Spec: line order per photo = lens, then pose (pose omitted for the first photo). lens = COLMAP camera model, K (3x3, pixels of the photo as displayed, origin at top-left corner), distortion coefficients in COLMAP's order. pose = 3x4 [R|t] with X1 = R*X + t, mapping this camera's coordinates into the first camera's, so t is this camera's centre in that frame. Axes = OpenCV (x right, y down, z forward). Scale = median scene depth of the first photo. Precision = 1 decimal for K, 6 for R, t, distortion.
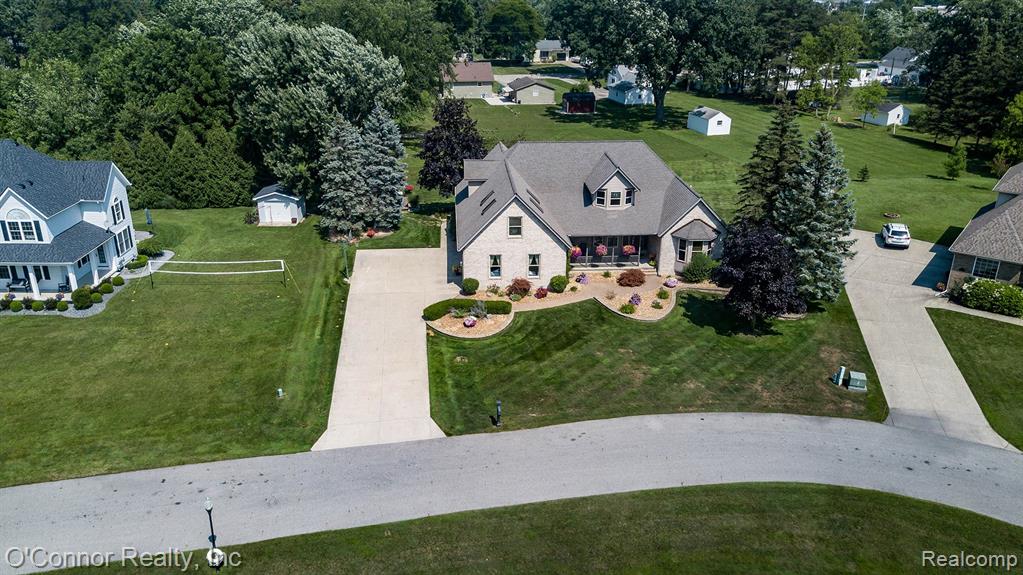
lens RADIAL K [[783.9, 0, 505.4], [0, 783.9, 290.7], [0, 0, 1]] dist [0.010540, -0.003998]
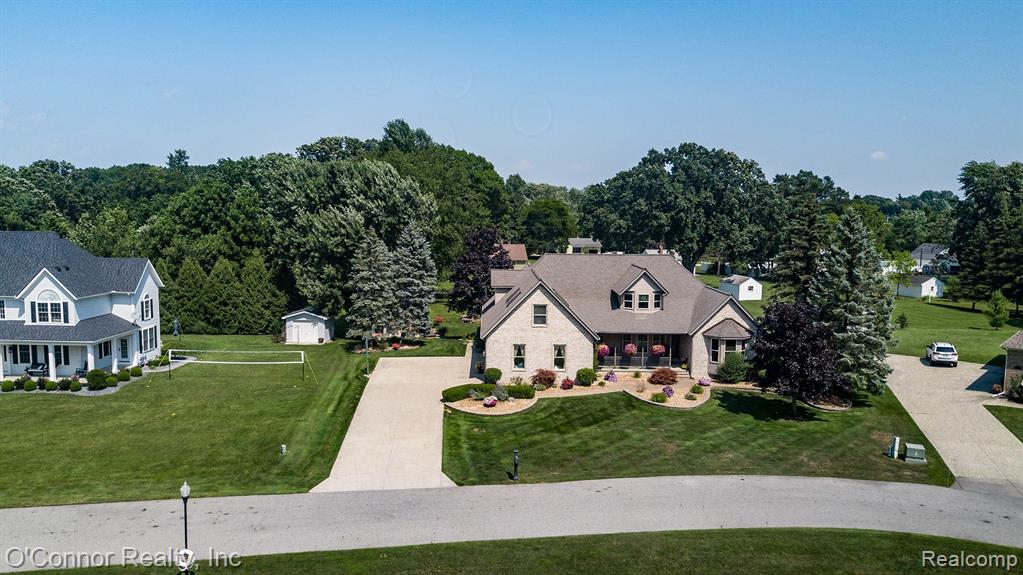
lens RADIAL K [[783.9, 0, 505.4], [0, 783.9, 290.7], [0, 0, 1]] dist [0.010540, -0.003998]
pose [[0.998847, 0.010598, -0.046816, 0.014556], [-0.023049, 0.961419, -0.274119, 0.158121], [0.042104, 0.274883, 0.960555, 0.049359]]
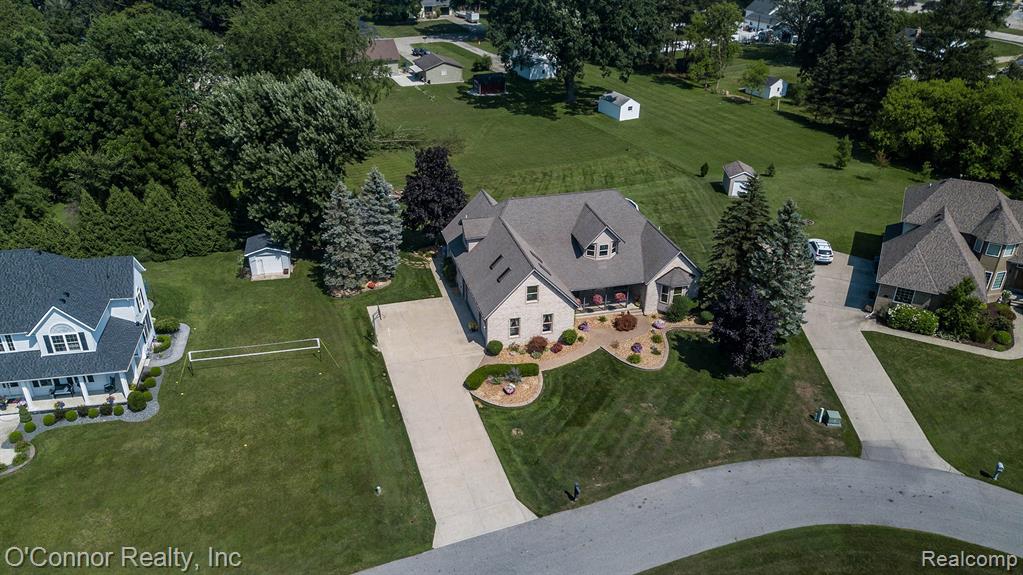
lens RADIAL K [[779.9, 0, 508.4], [0, 779.9, 288.9], [0, 0, 1]] dist [0.013274, -0.001862]
pose [[0.981123, -0.086164, 0.173127, -0.216812], [0.067431, 0.991494, 0.111324, -0.217920], [-0.181246, -0.097548, 0.978588, -0.096938]]
